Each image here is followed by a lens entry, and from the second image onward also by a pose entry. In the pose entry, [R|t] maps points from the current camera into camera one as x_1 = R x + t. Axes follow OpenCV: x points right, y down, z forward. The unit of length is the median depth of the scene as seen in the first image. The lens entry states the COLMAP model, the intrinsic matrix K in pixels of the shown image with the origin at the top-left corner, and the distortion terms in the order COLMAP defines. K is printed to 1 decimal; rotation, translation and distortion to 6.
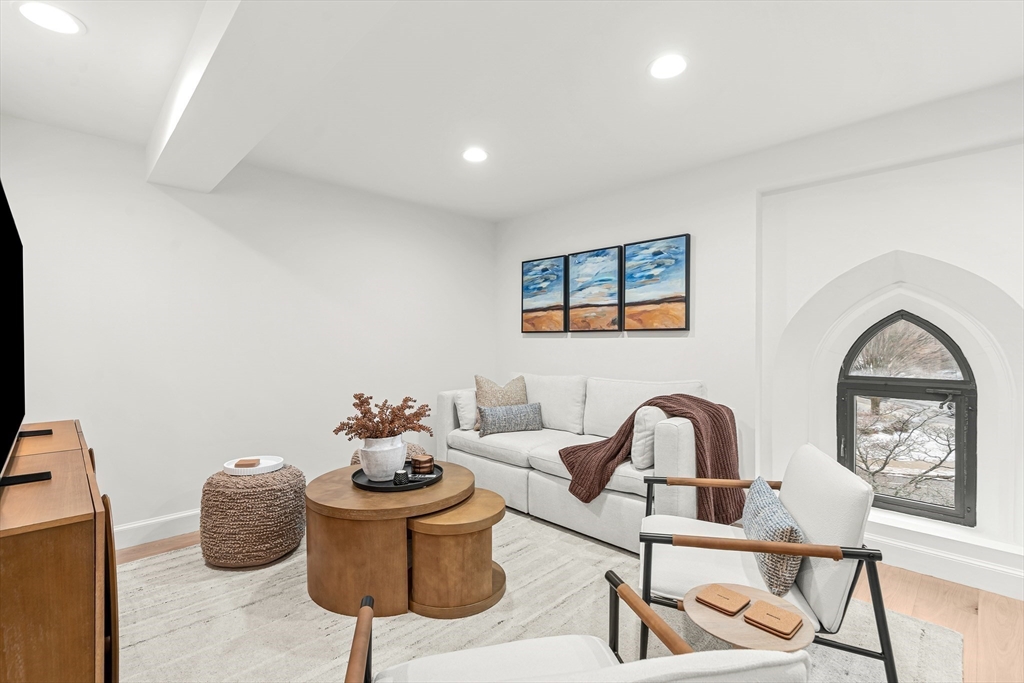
lens RADIAL K [[468.6, 0, 512.4], [0, 468.6, 345.3], [0, 0, 1]] dist [0.005463, 0.001853]
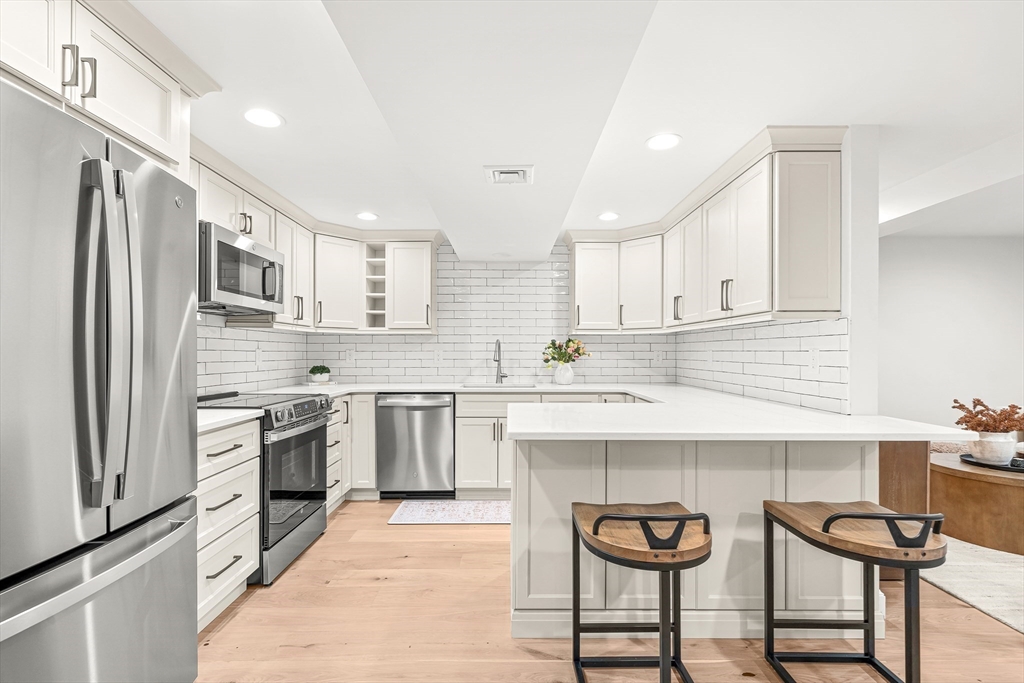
lens RADIAL K [[470.3, 0, 503.2], [0, 470.3, 352.6], [0, 0, 1]] dist [-0.000949, 0.001174]
pose [[0.711268, 0.003084, -0.702914, -0.245622], [-0.011824, 0.999901, -0.007578, -0.005525], [0.702821, 0.013701, 0.711235, -0.718853]]
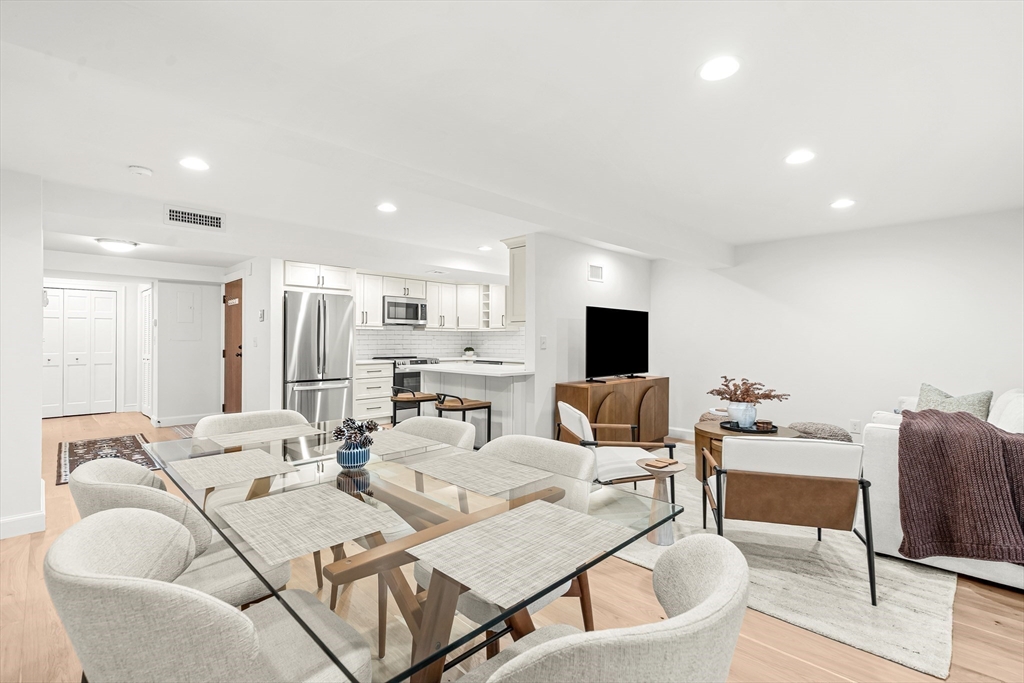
lens RADIAL K [[468.6, 0, 508.7], [0, 468.6, 333.2], [0, 0, 1]] dist [0.005463, 0.001853]
pose [[-0.004320, -0.012182, -0.999916, 1.118637], [-0.015000, 0.999814, -0.012116, -0.022957], [0.999878, 0.014947, -0.004502, 0.102365]]
